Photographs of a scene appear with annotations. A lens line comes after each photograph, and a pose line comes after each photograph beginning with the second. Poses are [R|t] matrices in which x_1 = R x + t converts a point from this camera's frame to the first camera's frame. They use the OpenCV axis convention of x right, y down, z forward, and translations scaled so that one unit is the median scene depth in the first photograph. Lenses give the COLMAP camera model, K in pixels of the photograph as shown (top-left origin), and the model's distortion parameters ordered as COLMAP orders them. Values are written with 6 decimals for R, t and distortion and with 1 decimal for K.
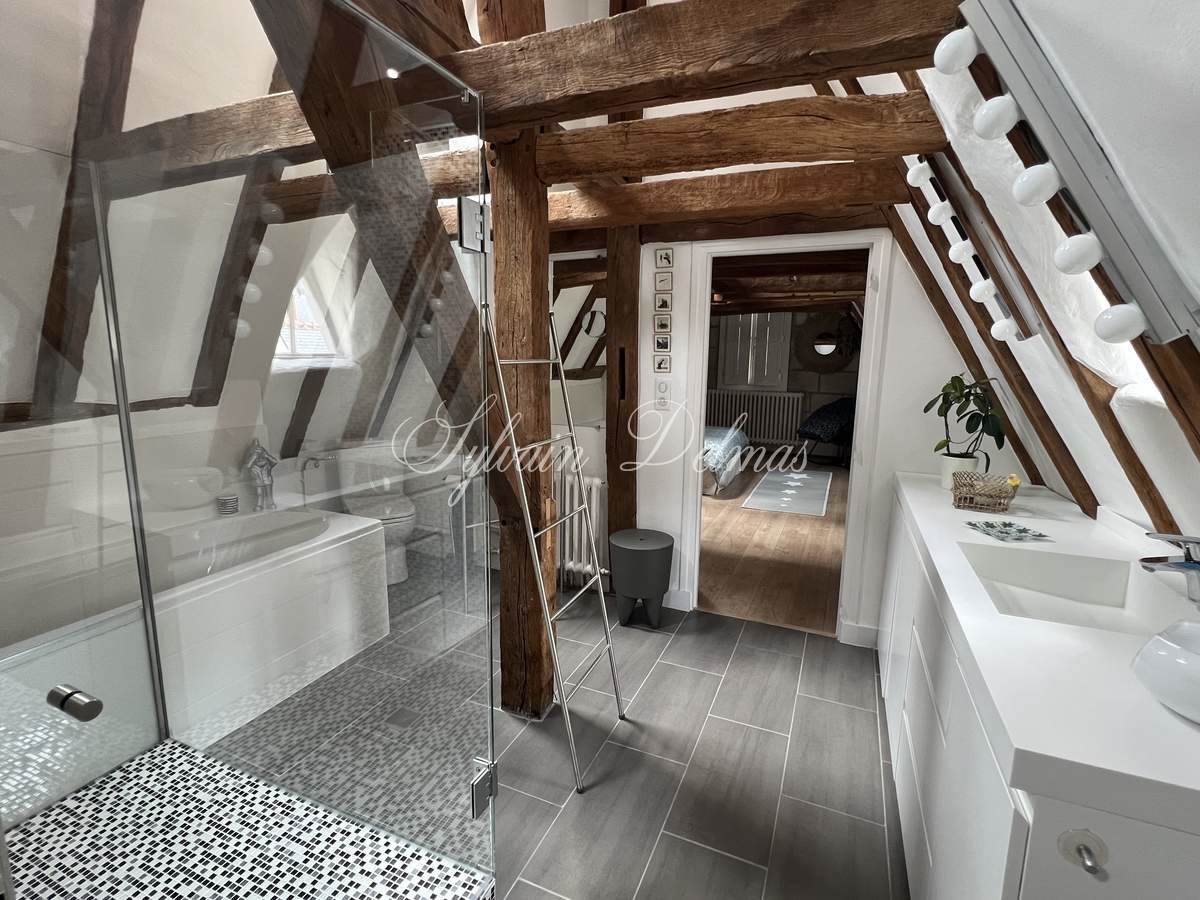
lens RADIAL K [[558.7, 0, 600.0], [0, 558.7, 450.0], [0, 0, 1]] dist [0.001261, 0.000161]
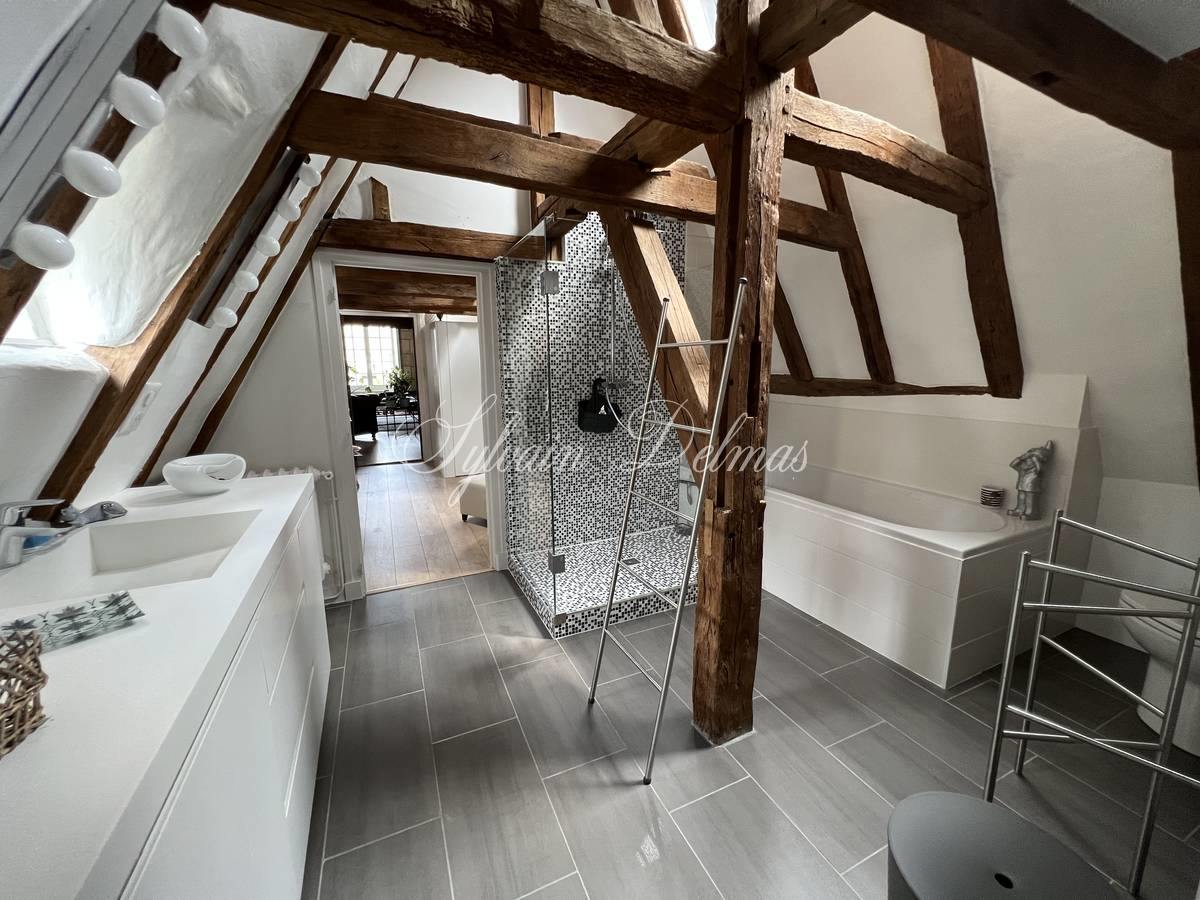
lens RADIAL K [[483.1, 0, 598.8], [0, 483.1, 447.1], [0, 0, 1]] dist [0.000125, 0.000194]
pose [[-0.668586, 0.121420, -0.733655, 0.519036], [-0.126068, 0.953792, 0.272739, -0.160860], [0.732871, 0.274840, -0.622385, 1.196523]]
